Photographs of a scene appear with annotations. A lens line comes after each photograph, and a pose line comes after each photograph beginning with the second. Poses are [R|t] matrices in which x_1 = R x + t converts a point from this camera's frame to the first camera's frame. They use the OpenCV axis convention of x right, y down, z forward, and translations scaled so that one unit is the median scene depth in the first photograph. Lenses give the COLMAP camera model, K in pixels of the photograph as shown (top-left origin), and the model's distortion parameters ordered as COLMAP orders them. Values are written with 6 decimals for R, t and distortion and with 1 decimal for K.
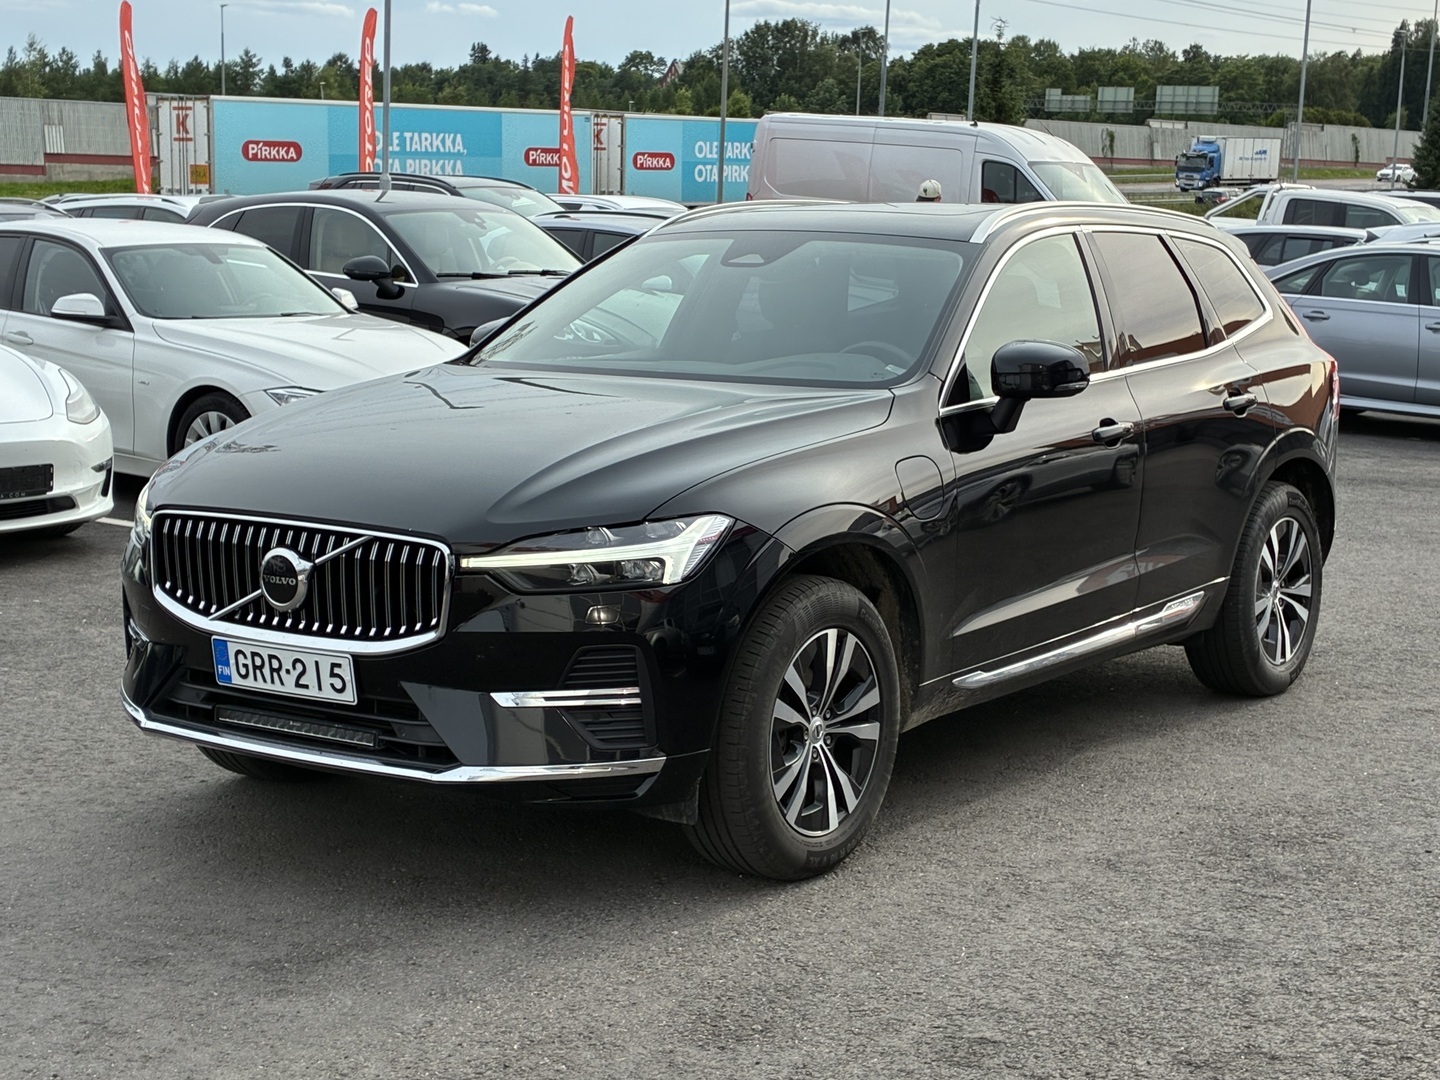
lens RADIAL K [[2335.0, 0, 720.0], [0, 2335.0, 540.0], [0, 0, 1]] dist [0.229776, -1.142218]
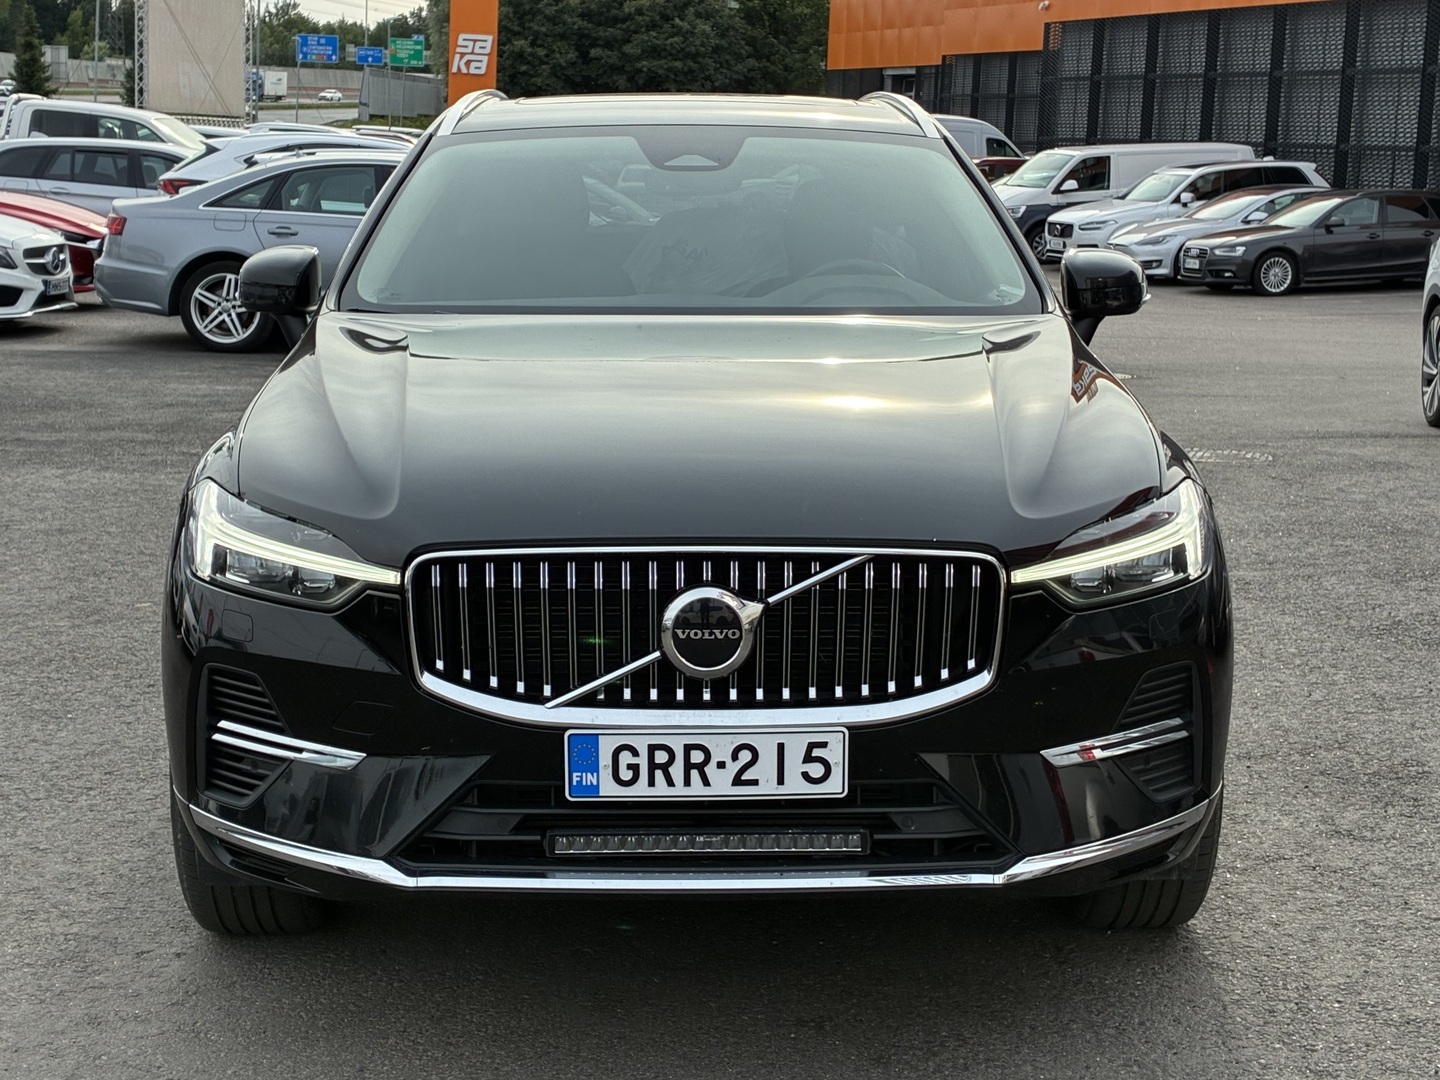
lens RADIAL K [[2335.0, 0, 720.0], [0, 2335.0, 540.0], [0, 0, 1]] dist [0.229776, -1.142218]
pose [[0.804469, -0.099774, 0.585555, -0.580017], [0.084158, 0.994993, 0.053917, -0.046749], [-0.588002, 0.005904, 0.808838, 0.446035]]
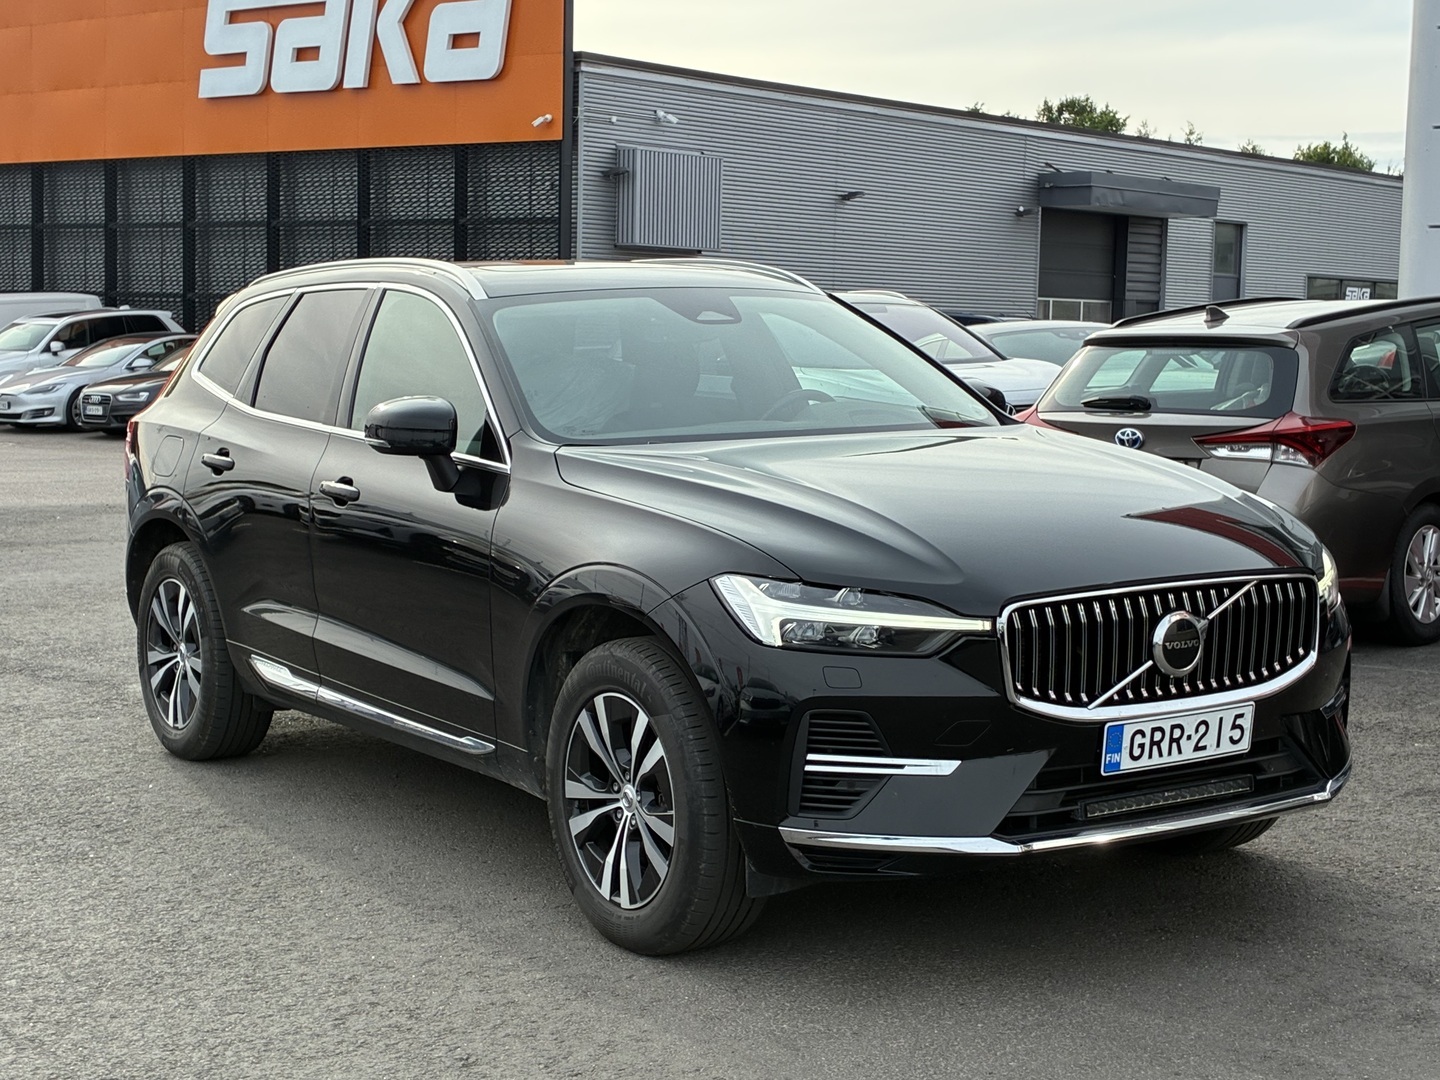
lens RADIAL K [[2335.0, 0, 720.0], [0, 2335.0, 540.0], [0, 0, 1]] dist [0.229776, -1.142218]
pose [[0.381134, -0.107036, 0.918303, -1.144008], [0.143093, 0.988136, 0.055786, -0.106831], [-0.913379, 0.110141, 0.391928, 0.788235]]
